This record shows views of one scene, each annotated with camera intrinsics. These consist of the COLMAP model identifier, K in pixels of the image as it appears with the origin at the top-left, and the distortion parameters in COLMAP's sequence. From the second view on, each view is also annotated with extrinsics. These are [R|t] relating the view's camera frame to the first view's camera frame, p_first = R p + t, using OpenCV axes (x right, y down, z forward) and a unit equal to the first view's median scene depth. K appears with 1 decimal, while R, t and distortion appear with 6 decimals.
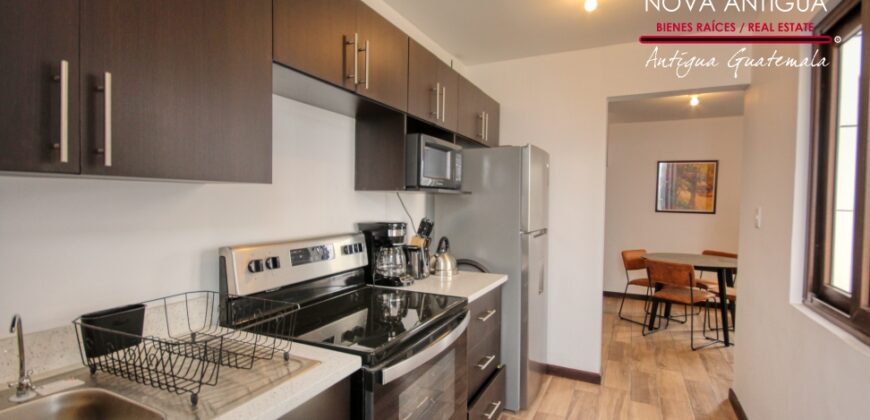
lens RADIAL K [[399.5, 0, 450.1], [0, 399.5, 211.6], [0, 0, 1]] dist [-0.000673, -0.000202]
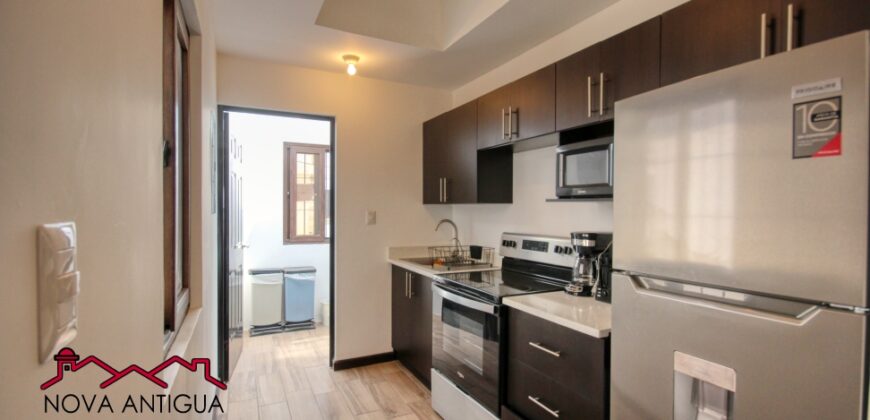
lens RADIAL K [[399.5, 0, 450.1], [0, 399.5, 211.6], [0, 0, 1]] dist [-0.000673, -0.000202]
pose [[-0.612002, -0.010660, -0.790784, 1.155040], [-0.035173, 0.999287, 0.013750, -0.035381], [0.790073, 0.036230, -0.611941, 1.822708]]
